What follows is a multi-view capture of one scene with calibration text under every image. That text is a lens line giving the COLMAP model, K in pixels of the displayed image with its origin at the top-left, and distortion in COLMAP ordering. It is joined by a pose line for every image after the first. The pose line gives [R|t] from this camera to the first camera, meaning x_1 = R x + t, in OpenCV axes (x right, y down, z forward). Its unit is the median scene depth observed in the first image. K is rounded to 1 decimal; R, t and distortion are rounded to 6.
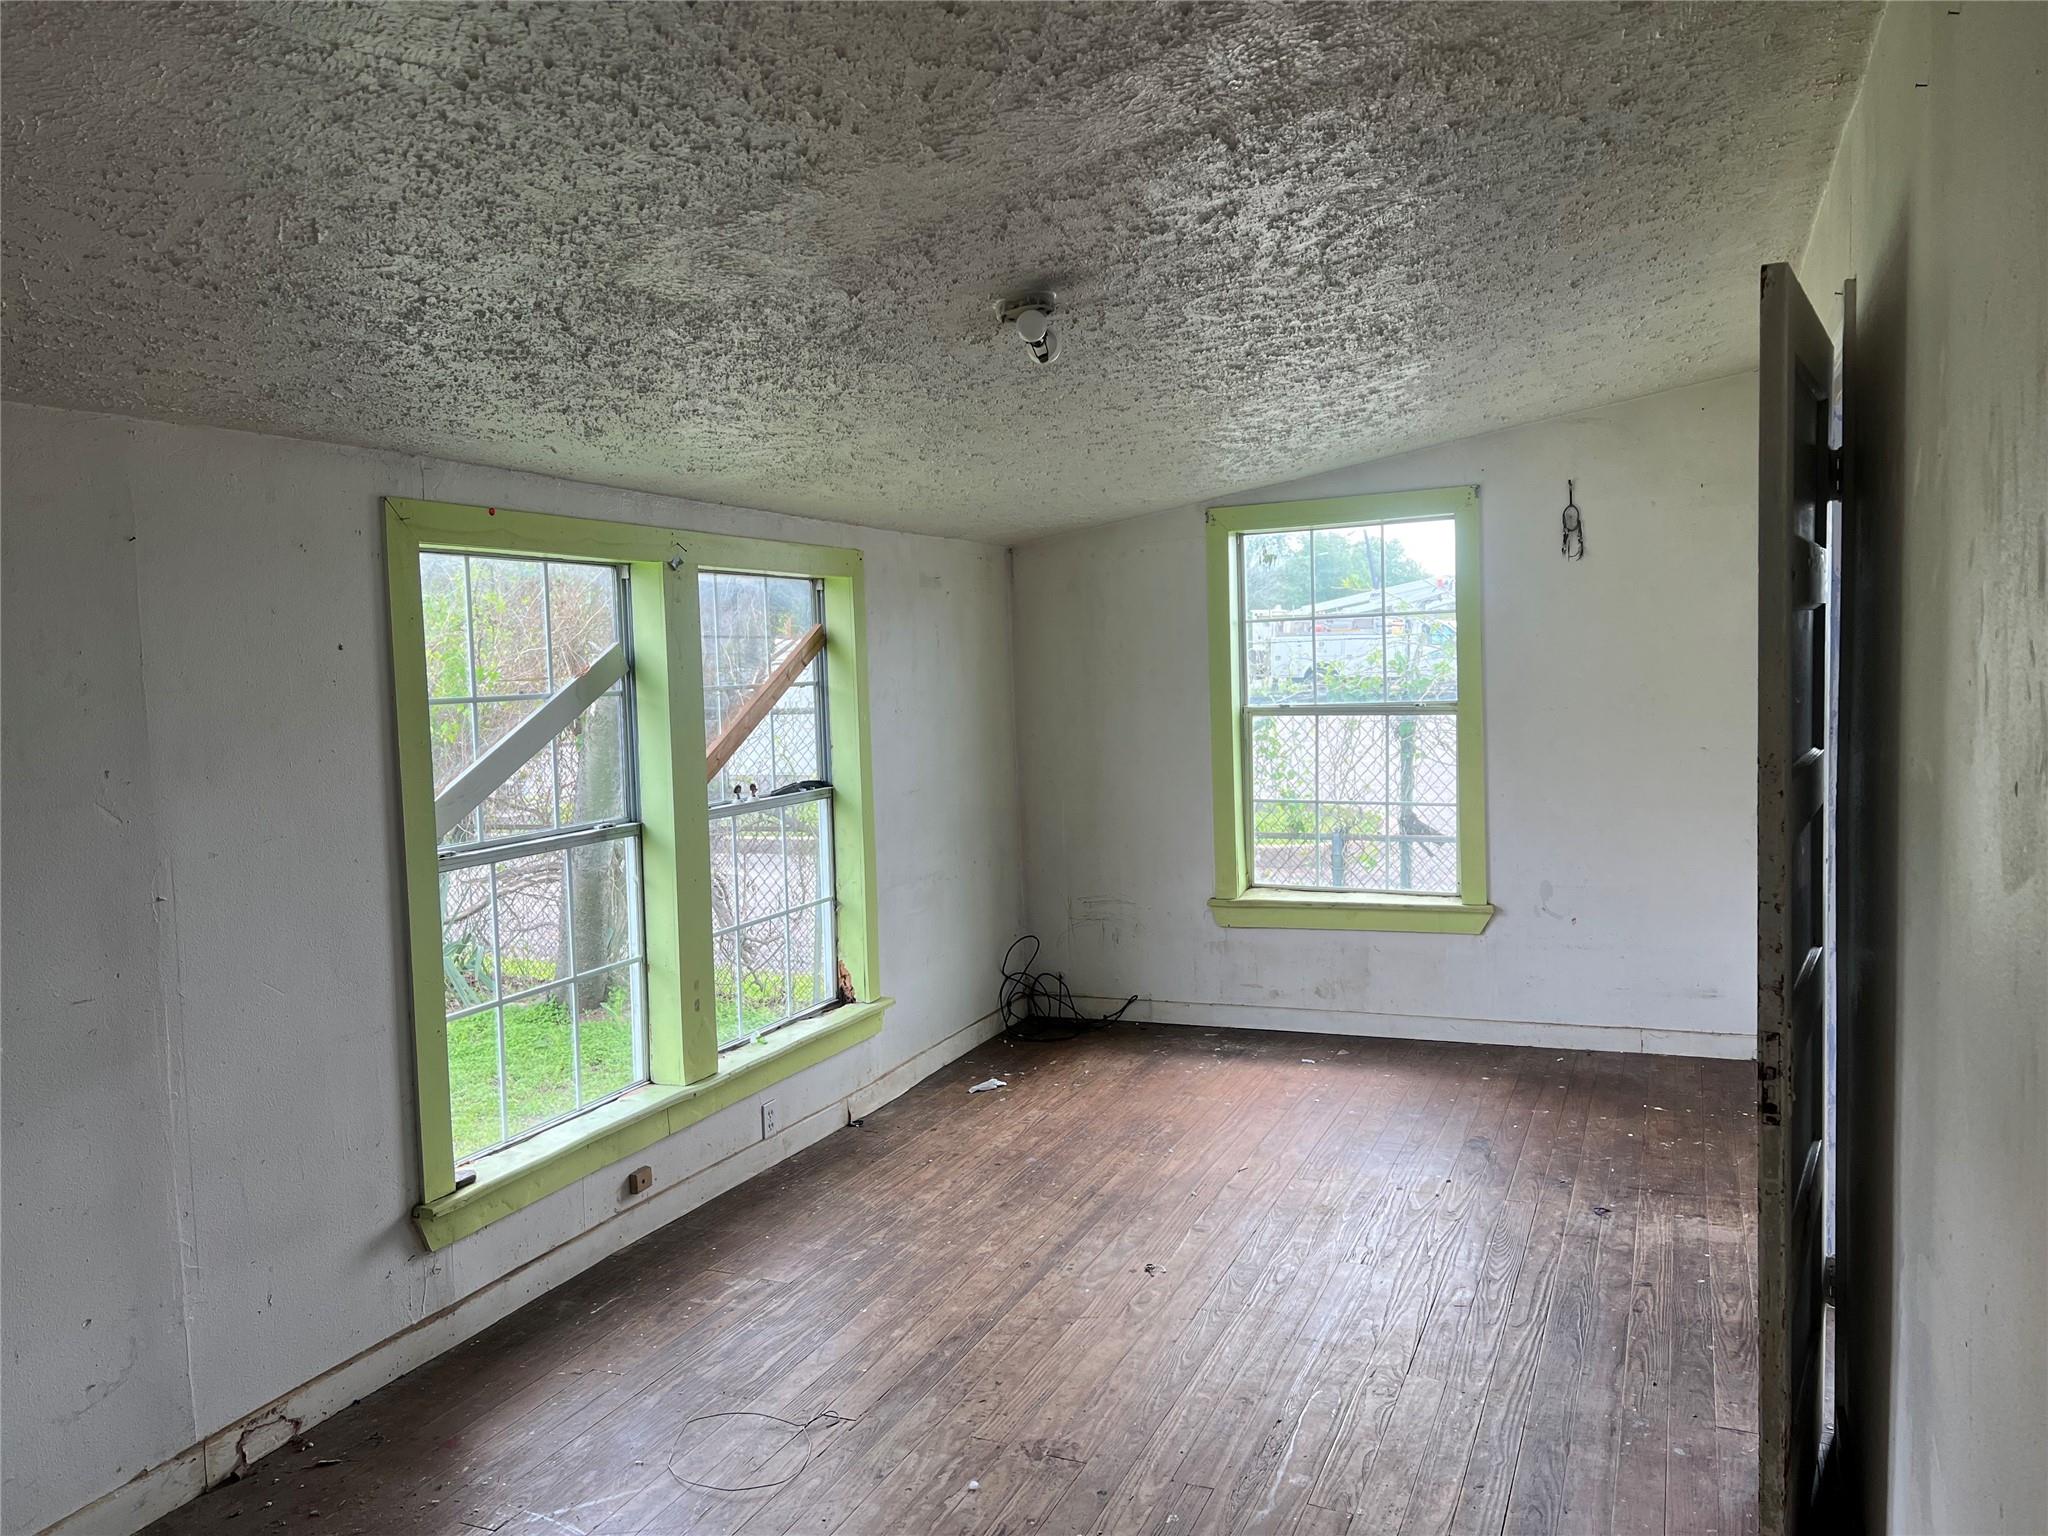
lens RADIAL K [[1605.0, 0, 1024.0], [0, 1605.0, 768.0], [0, 0, 1]] dist [-0.006267, -0.003219]
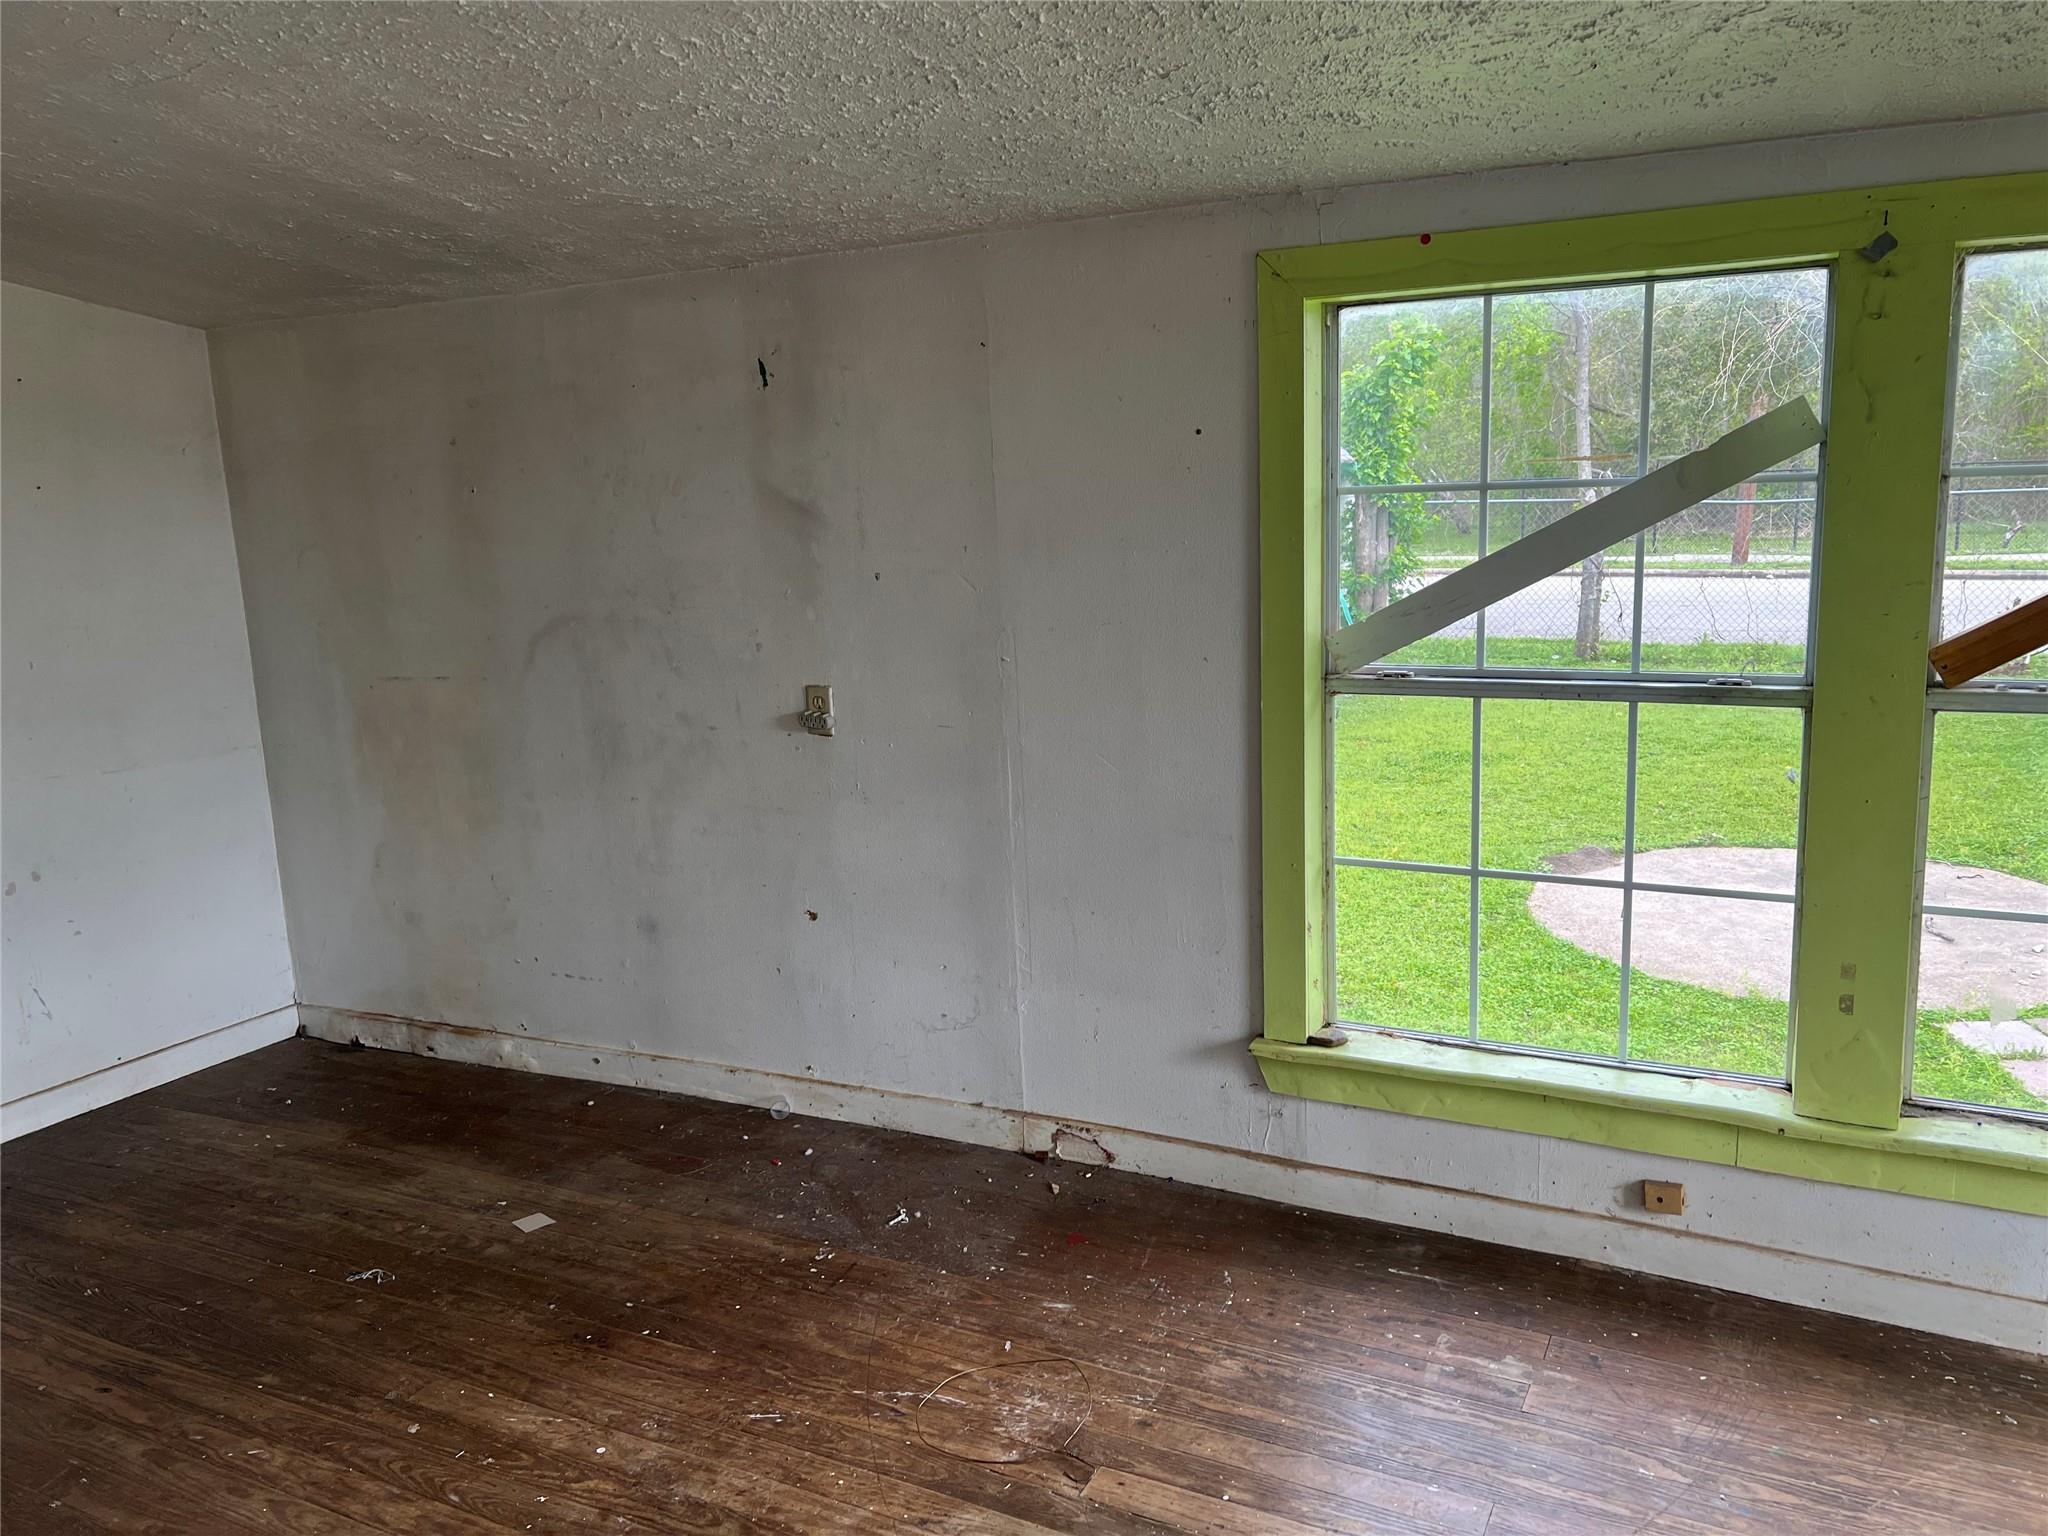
lens RADIAL K [[1632.7, 0, 1024.5], [0, 1632.7, 756.1], [0, 0, 1]] dist [0.035460, -0.002300]
pose [[-0.098225, 0.218783, -0.970817, 0.513471], [-0.031761, 0.974348, 0.222793, -0.091660], [0.994657, 0.052718, -0.088756, 0.920212]]
